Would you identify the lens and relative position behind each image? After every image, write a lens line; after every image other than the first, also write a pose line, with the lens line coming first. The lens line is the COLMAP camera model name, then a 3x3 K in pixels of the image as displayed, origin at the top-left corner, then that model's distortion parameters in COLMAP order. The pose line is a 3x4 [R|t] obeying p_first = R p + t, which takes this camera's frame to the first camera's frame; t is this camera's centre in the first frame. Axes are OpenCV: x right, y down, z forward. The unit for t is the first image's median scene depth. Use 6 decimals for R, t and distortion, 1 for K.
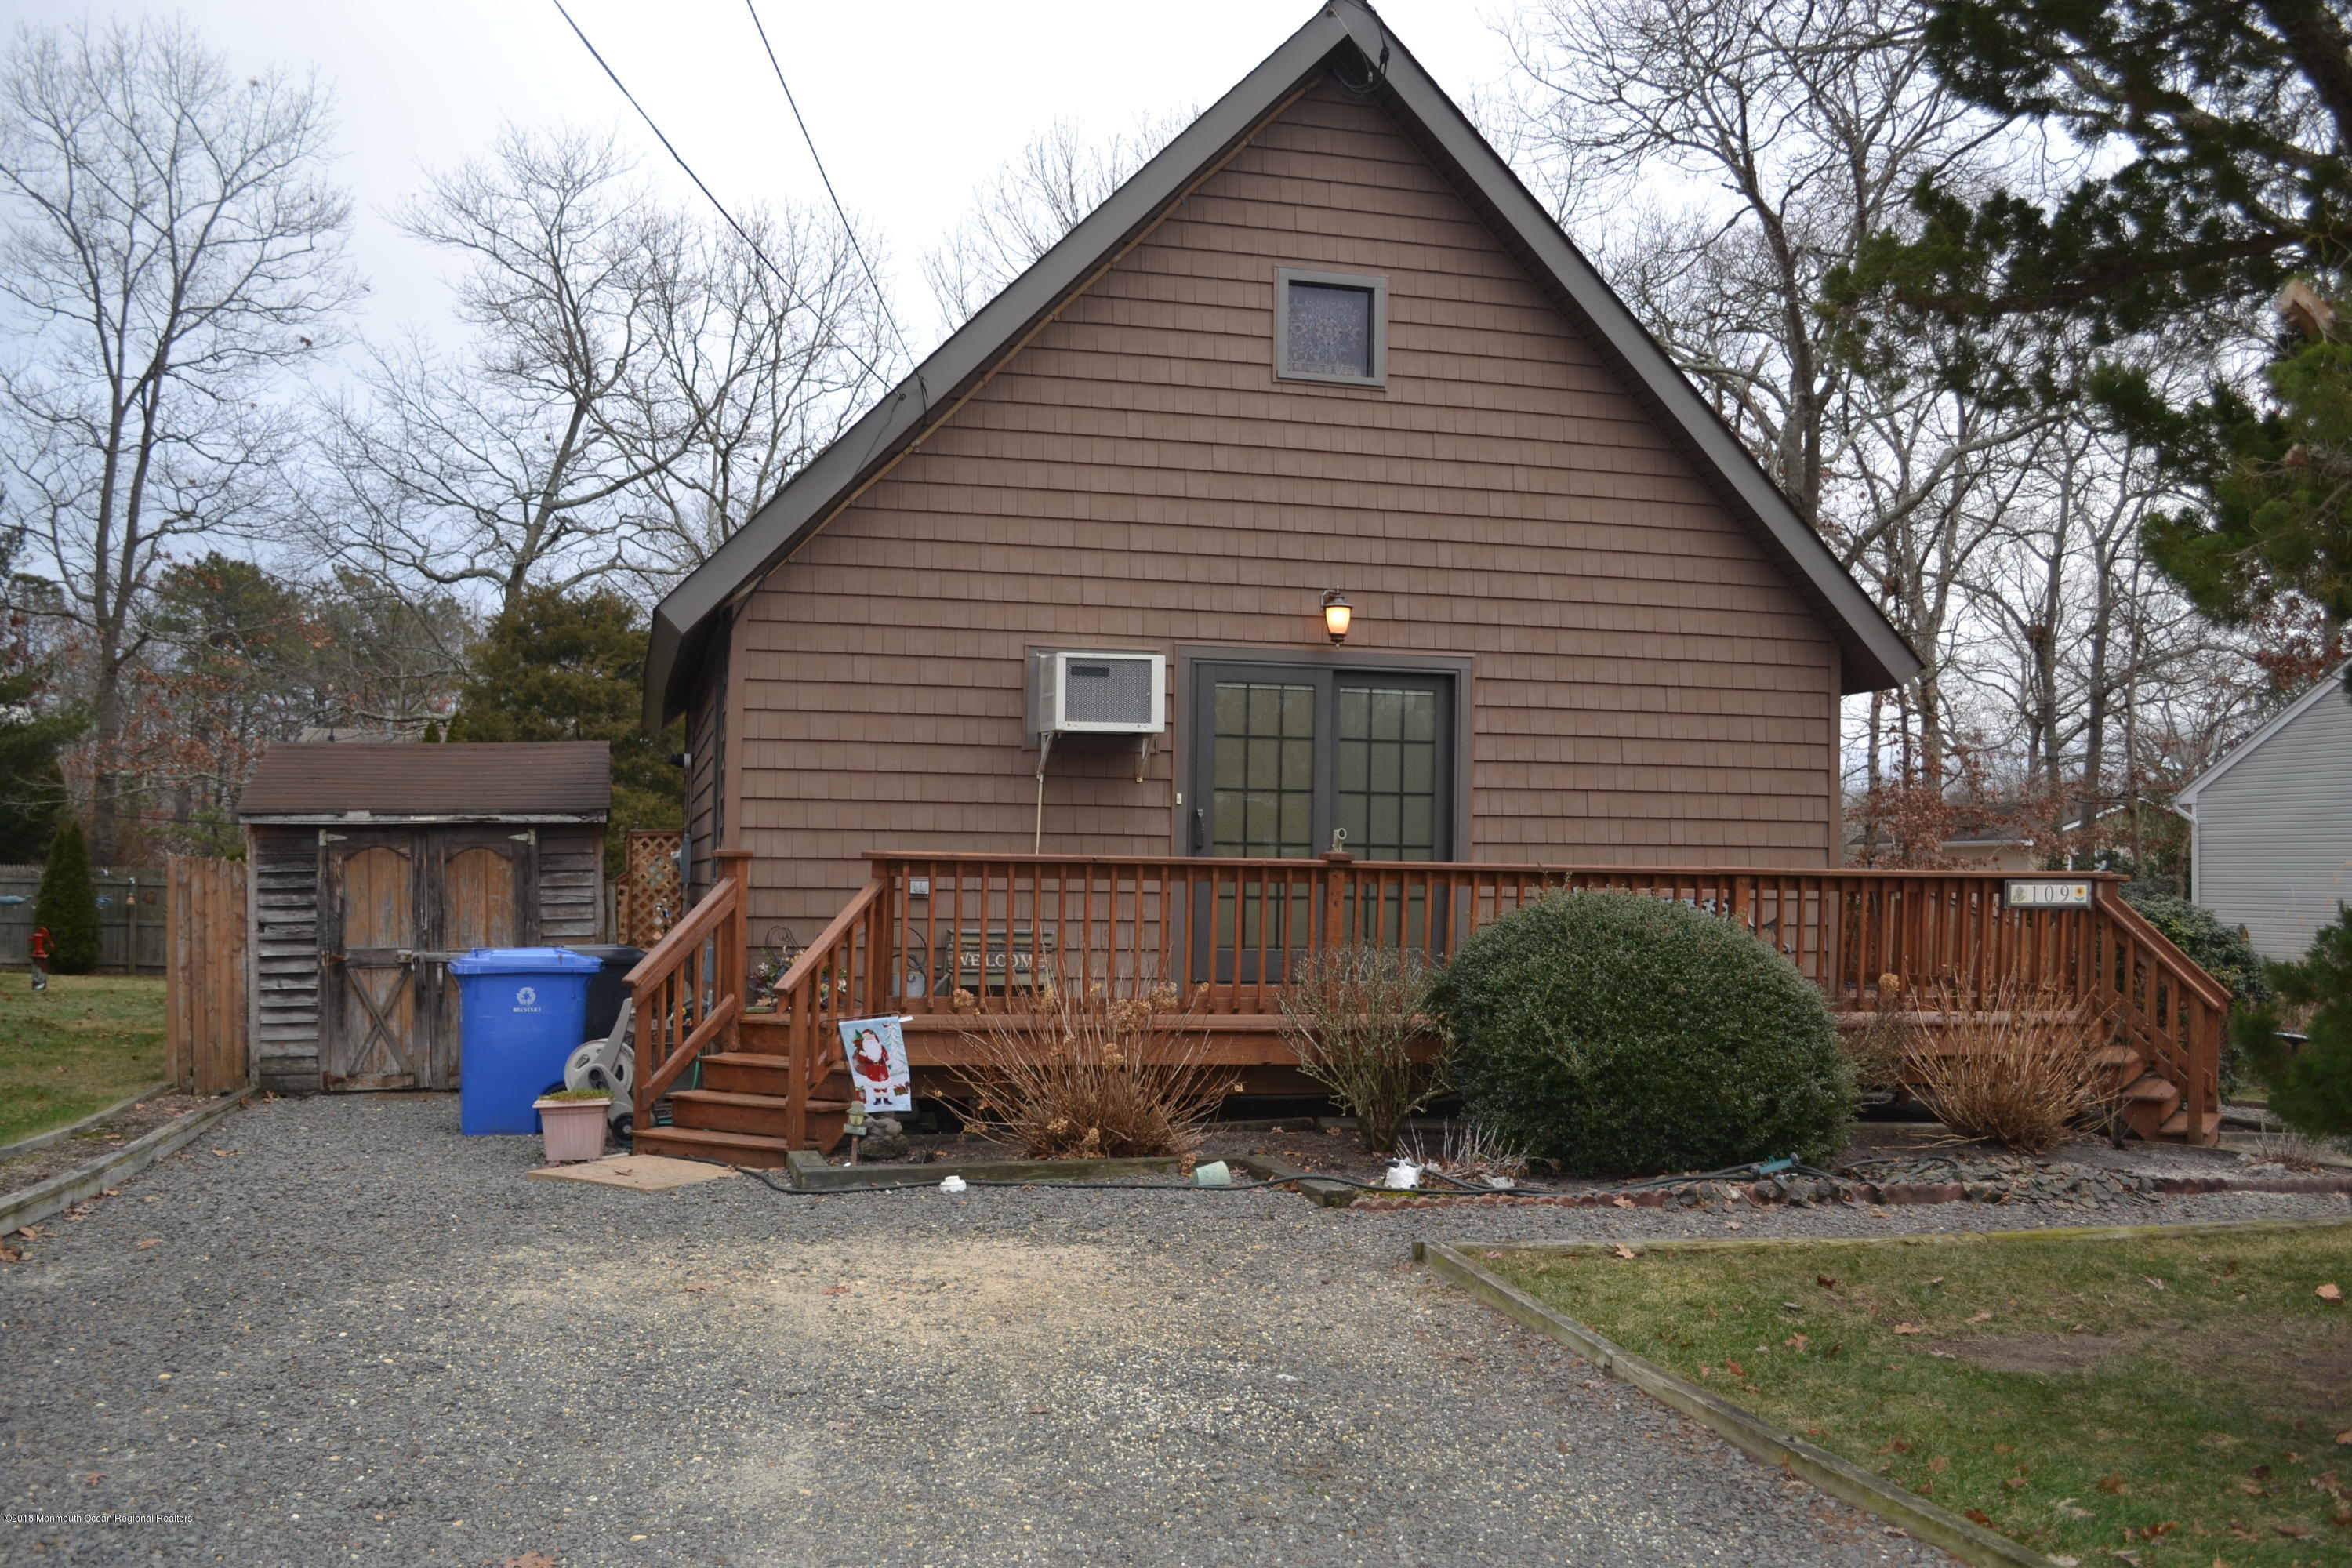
lens RADIAL K [[2149.5, 0, 1182.1], [0, 2149.5, 805.4], [0, 0, 1]] dist [-0.072020, 0.006998]
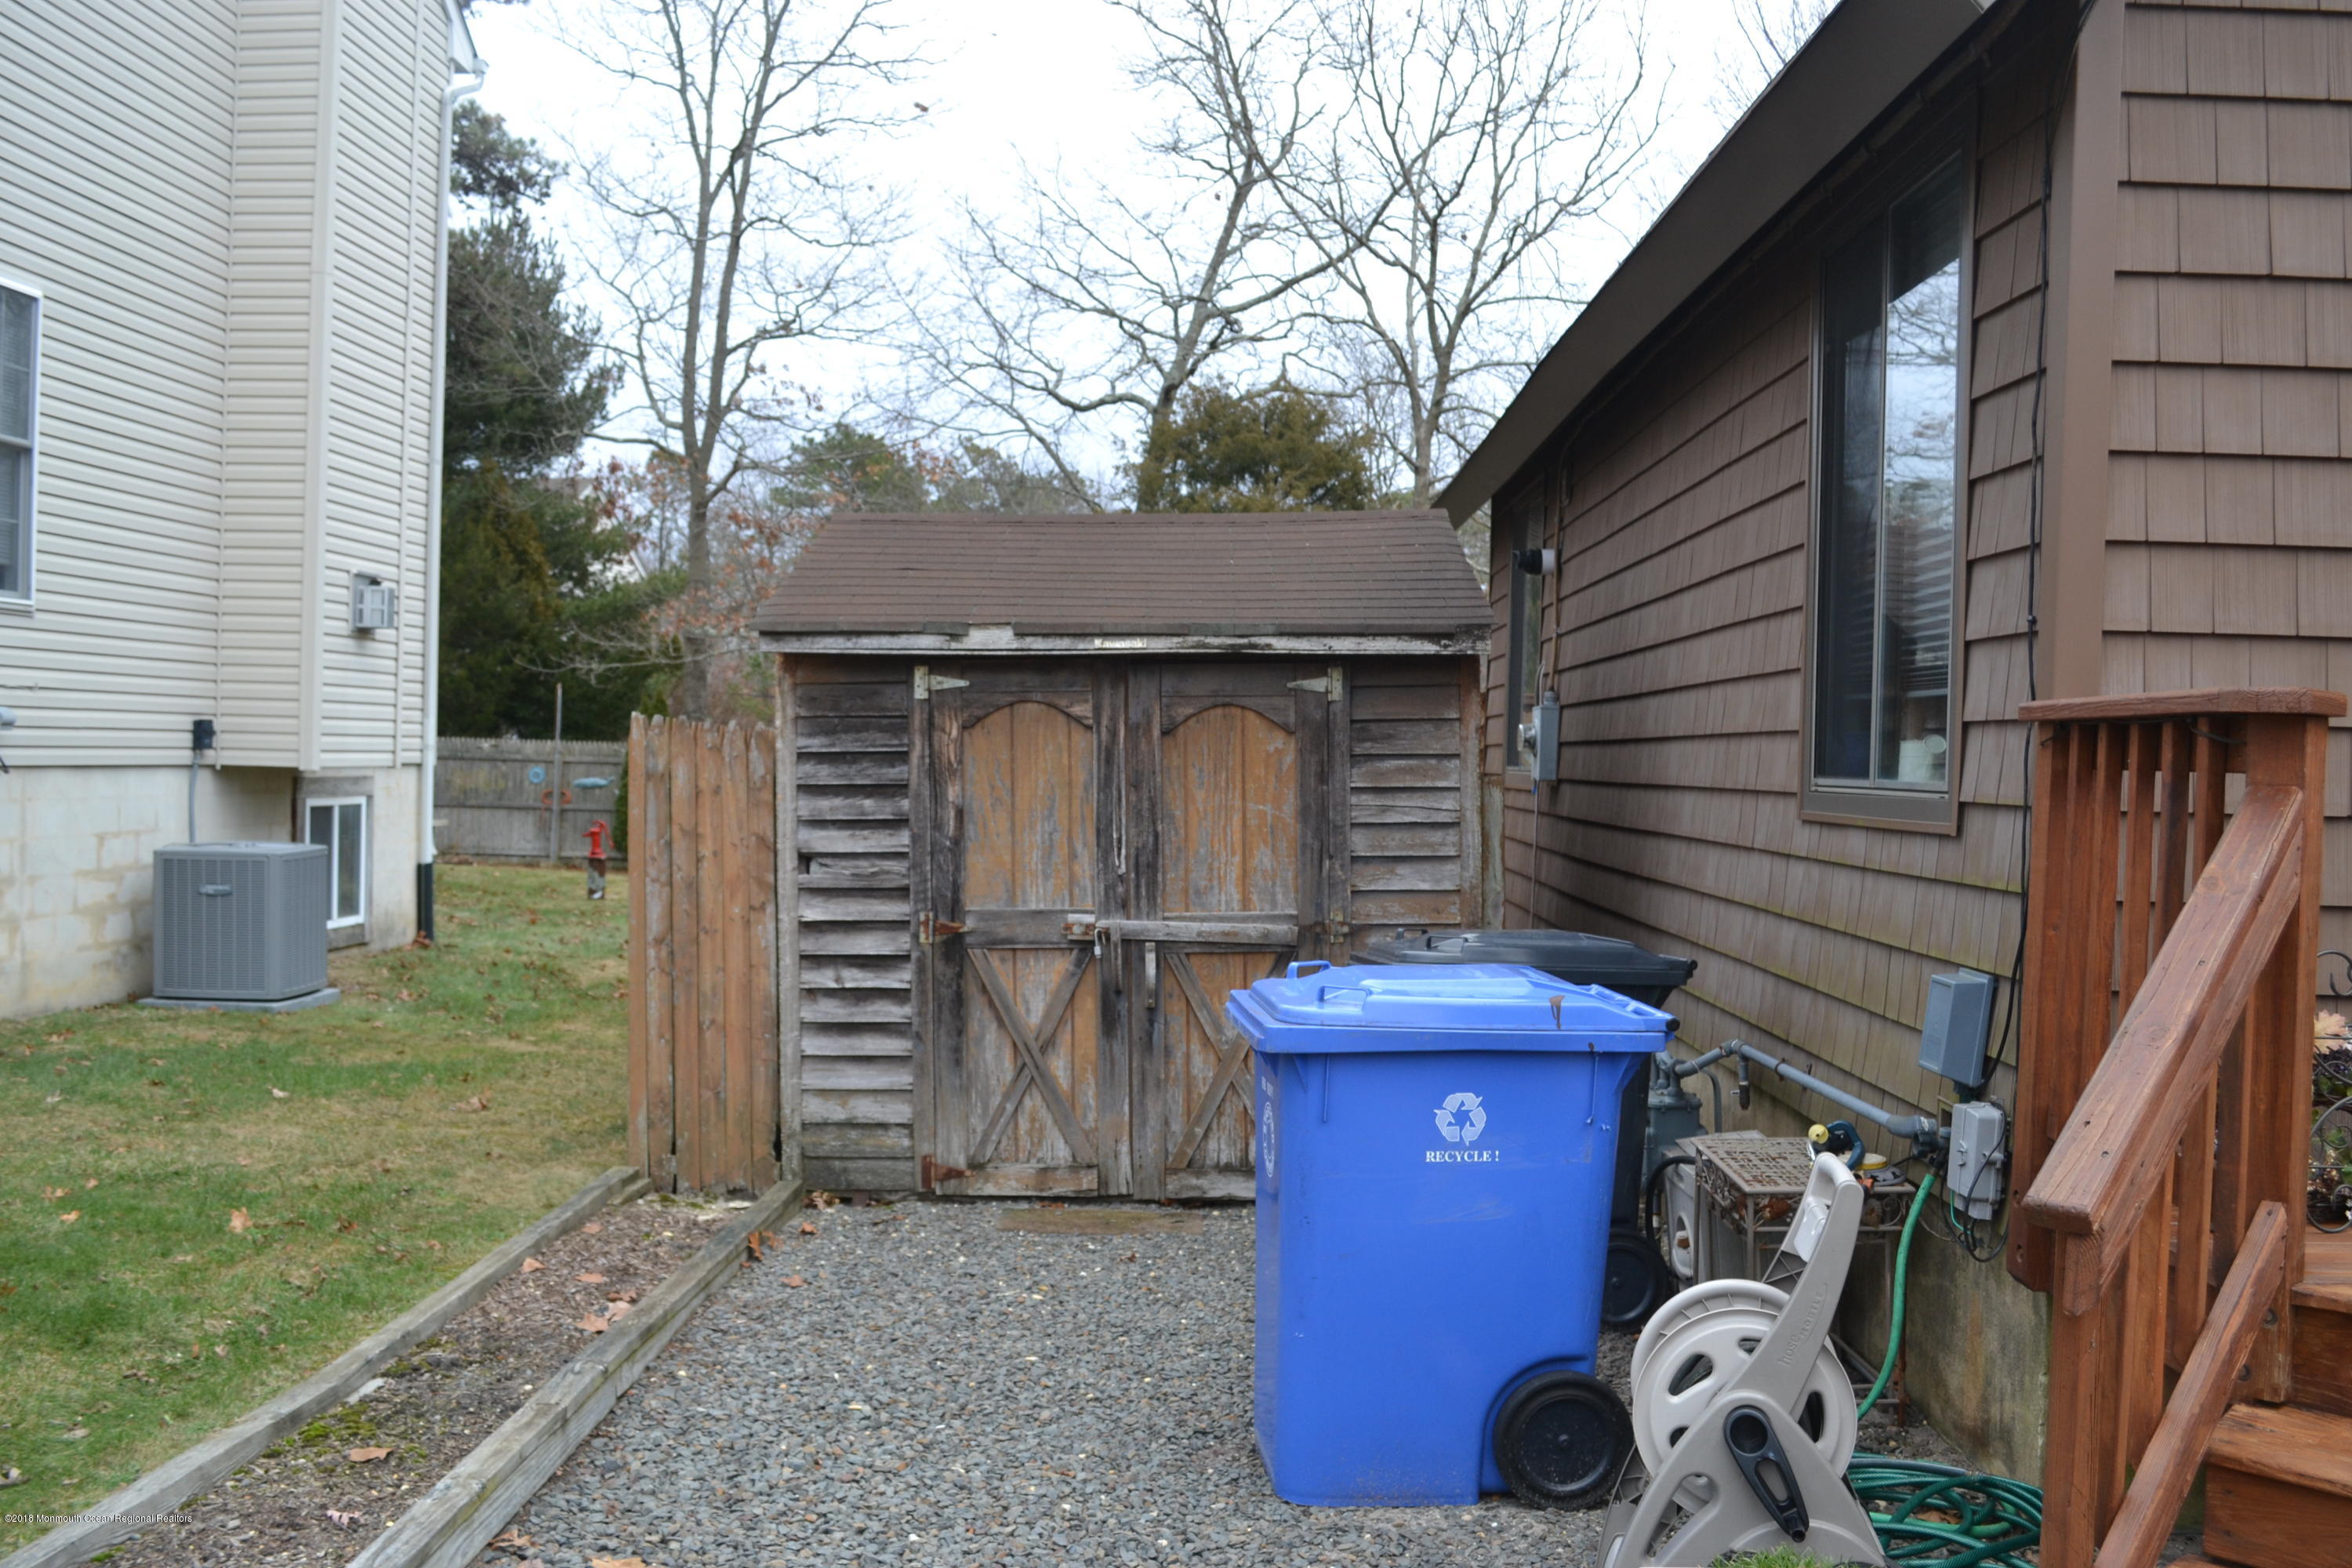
lens RADIAL K [[2149.5, 0, 1182.1], [0, 2149.5, 805.4], [0, 0, 1]] dist [-0.072020, 0.006998]
pose [[0.961886, 0.018597, -0.272817, -0.204474], [-0.004334, 0.998596, 0.052791, 0.016524], [0.273416, -0.049596, 0.960616, 0.522437]]
